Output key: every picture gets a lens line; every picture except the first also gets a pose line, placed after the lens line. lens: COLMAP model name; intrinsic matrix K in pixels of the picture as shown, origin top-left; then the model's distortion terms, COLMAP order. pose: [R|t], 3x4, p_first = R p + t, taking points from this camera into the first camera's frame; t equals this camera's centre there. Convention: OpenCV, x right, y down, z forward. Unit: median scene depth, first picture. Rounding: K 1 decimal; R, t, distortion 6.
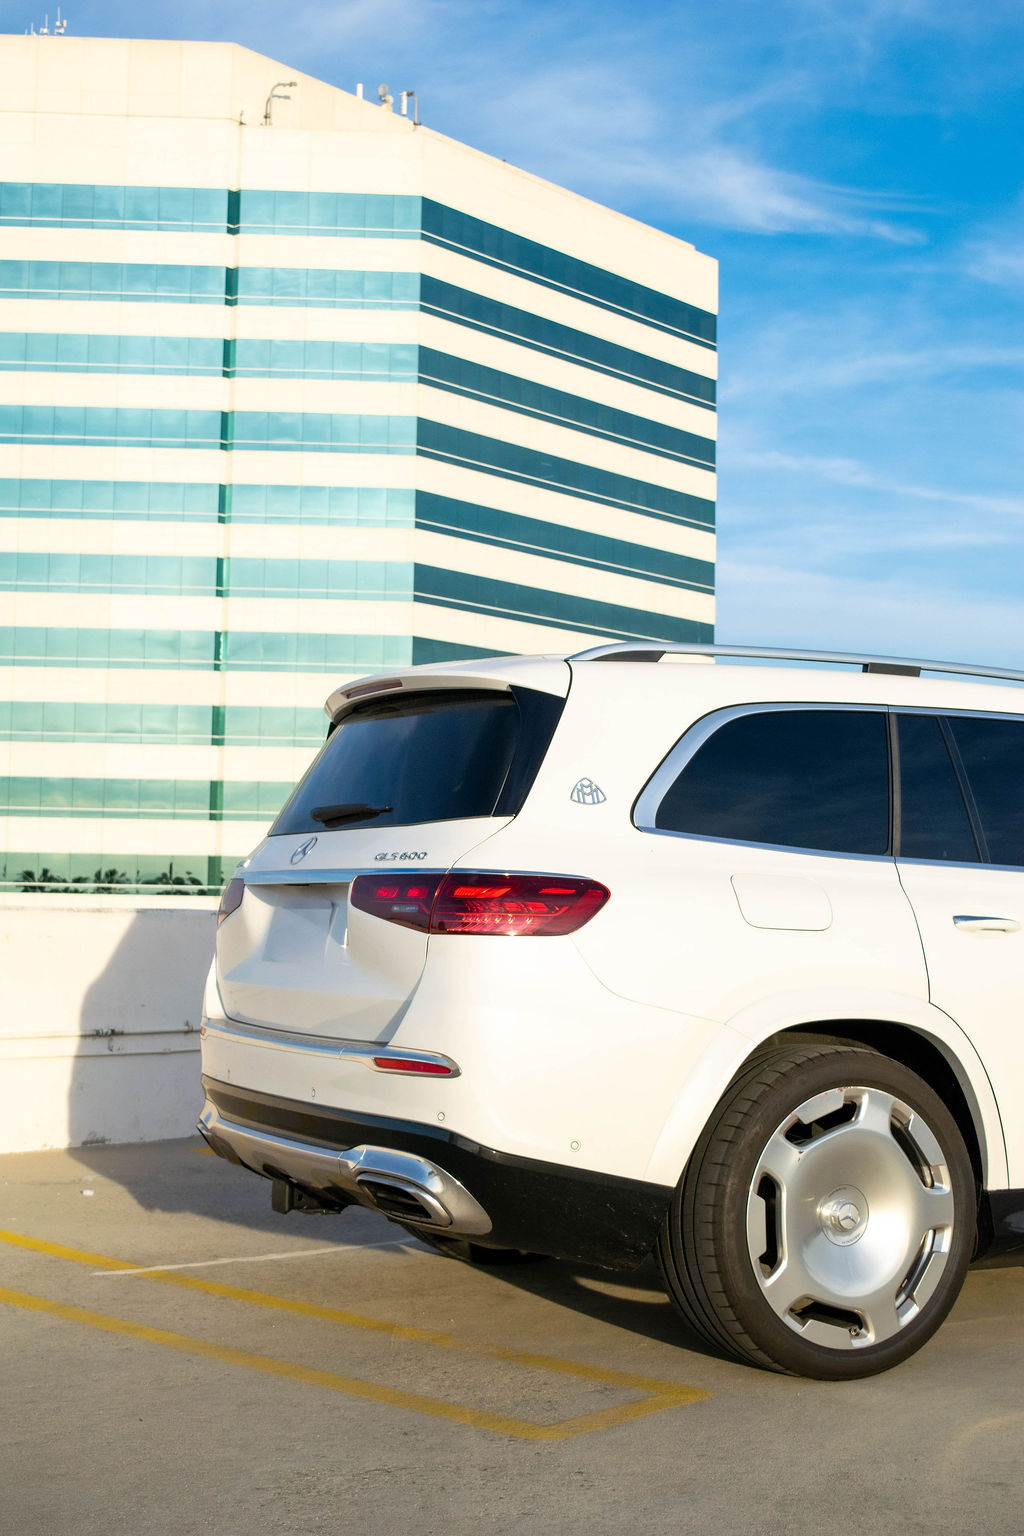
lens RADIAL K [[2012.5, 0, 512.0], [0, 2012.5, 768.0], [0, 0, 1]] dist [-0.032309, 0.014008]
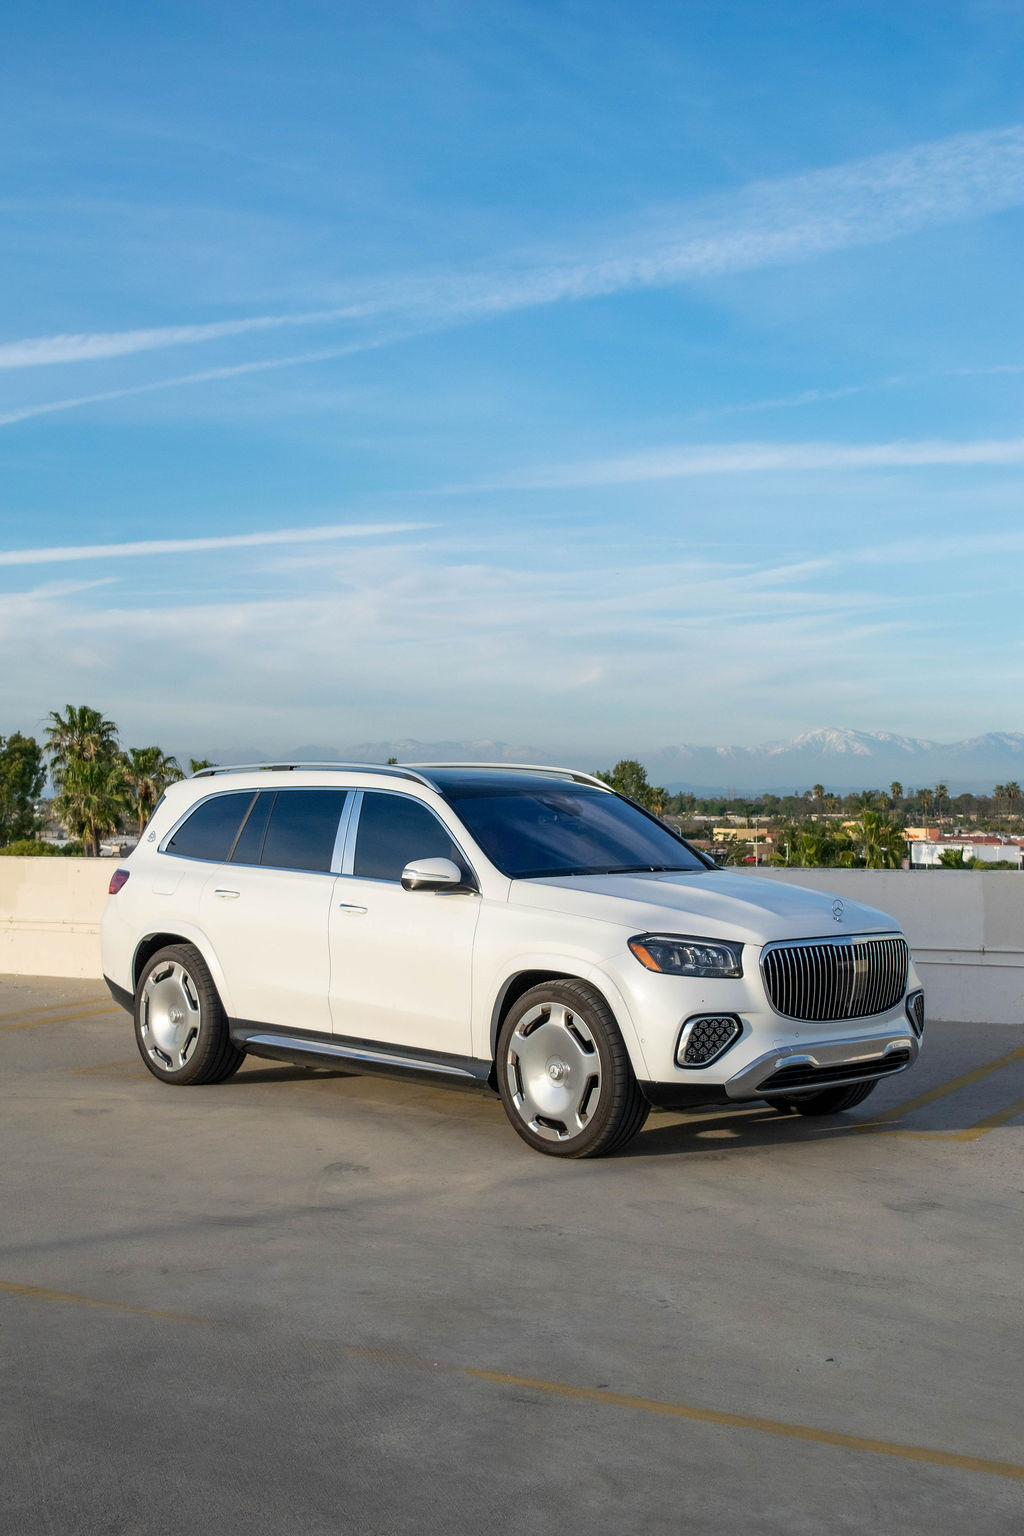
lens RADIAL K [[2012.5, 0, 512.0], [0, 2012.5, 768.0], [0, 0, 1]] dist [-0.032309, 0.014008]
pose [[0.243670, -0.036253, -0.969180, 1.393650], [0.076353, 0.996917, -0.018094, 0.003522], [0.966848, -0.069591, 0.245687, 0.451243]]
